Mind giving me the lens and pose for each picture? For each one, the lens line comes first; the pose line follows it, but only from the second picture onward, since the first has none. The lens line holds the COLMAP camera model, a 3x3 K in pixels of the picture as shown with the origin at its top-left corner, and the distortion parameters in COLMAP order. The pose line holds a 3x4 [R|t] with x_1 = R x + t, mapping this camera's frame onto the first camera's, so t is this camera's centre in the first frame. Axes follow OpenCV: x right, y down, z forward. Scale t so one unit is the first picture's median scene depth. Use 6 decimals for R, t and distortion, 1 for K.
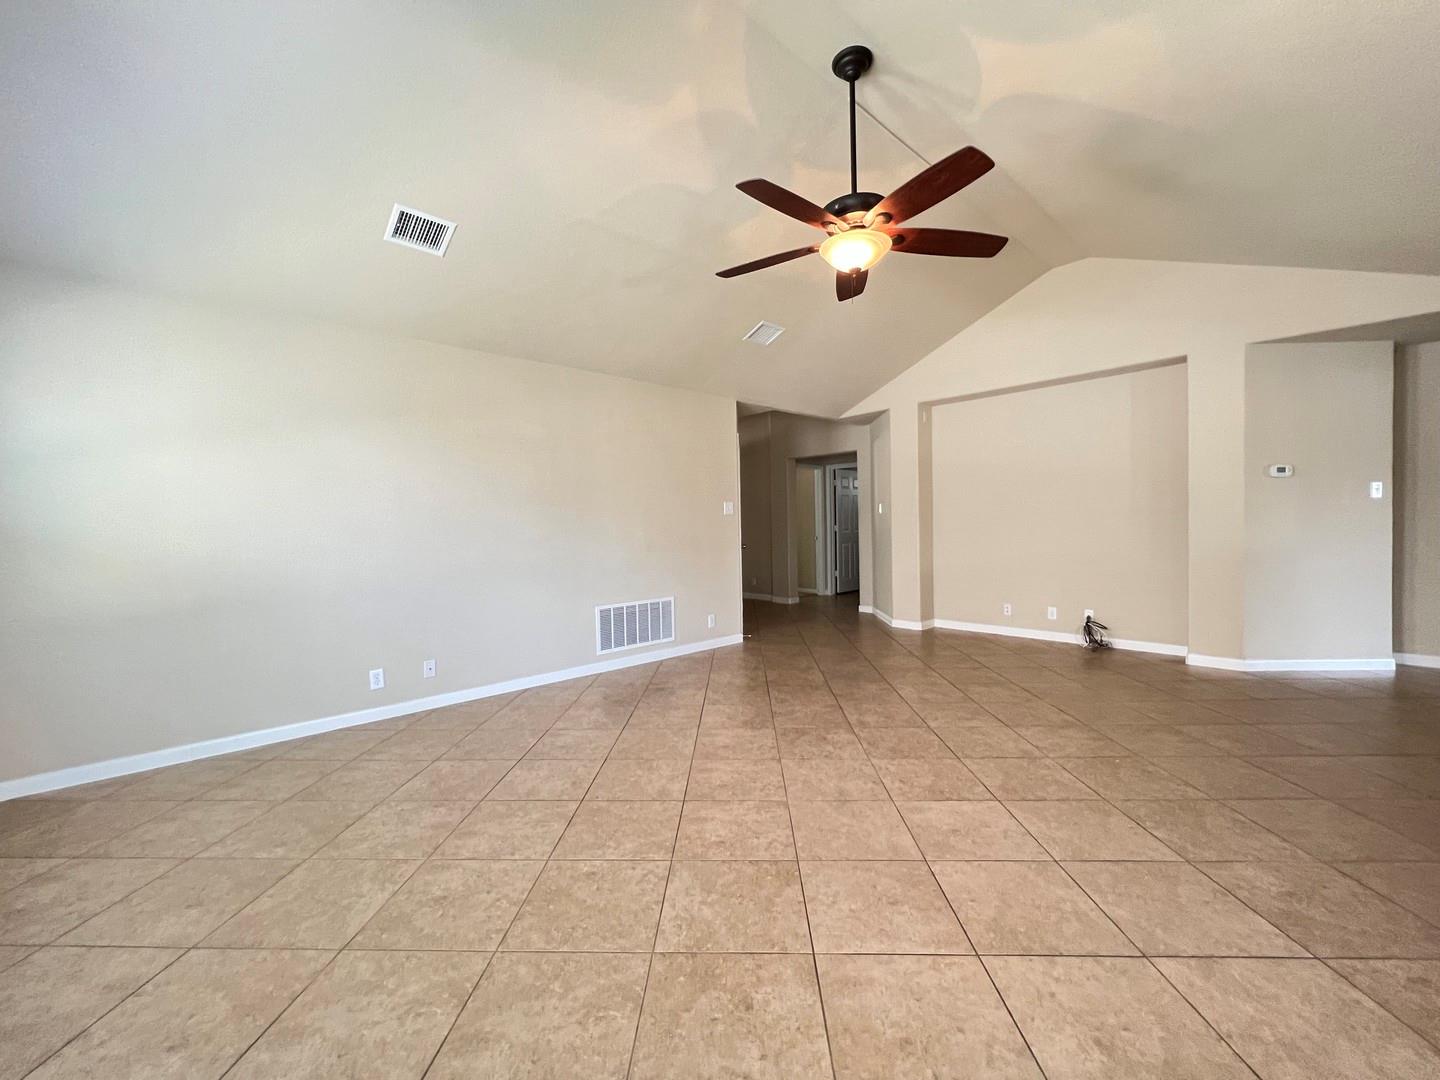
lens RADIAL K [[580.3, 0, 717.6], [0, 580.3, 536.2], [0, 0, 1]] dist [-0.000919, 0.000217]
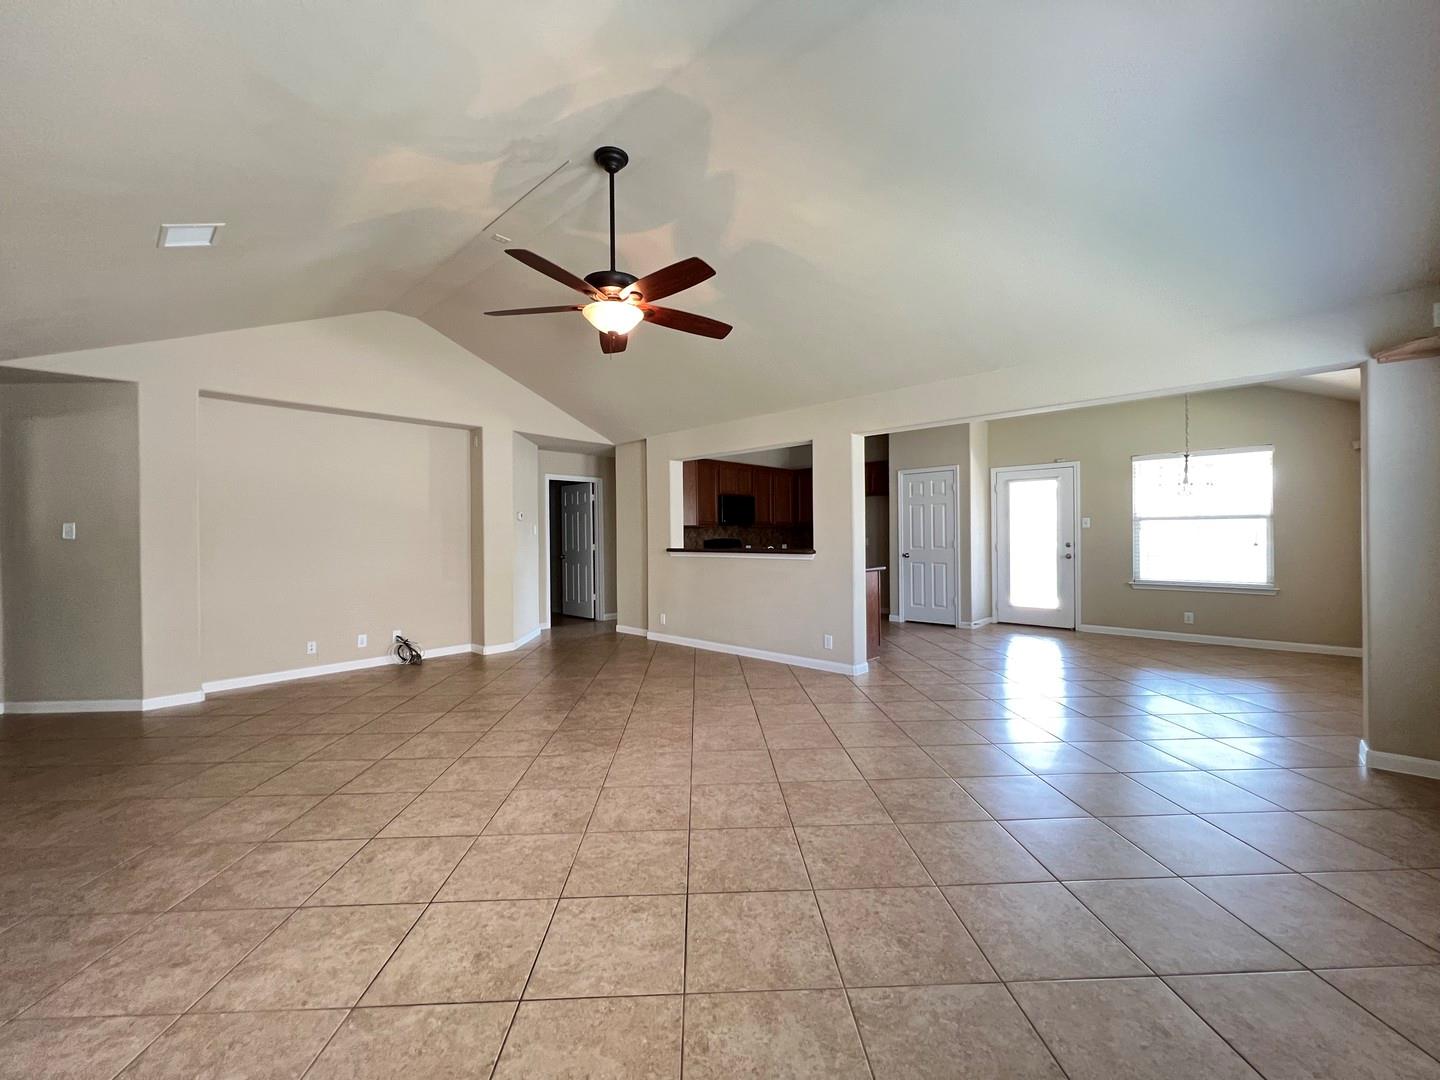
lens RADIAL K [[580.3, 0, 717.6], [0, 580.3, 536.2], [0, 0, 1]] dist [-0.000919, 0.000217]
pose [[-0.070880, 0.016403, 0.997350, -0.930171], [0.035274, 0.999281, -0.013928, -0.026142], [-0.996861, 0.034193, -0.071408, 0.884469]]
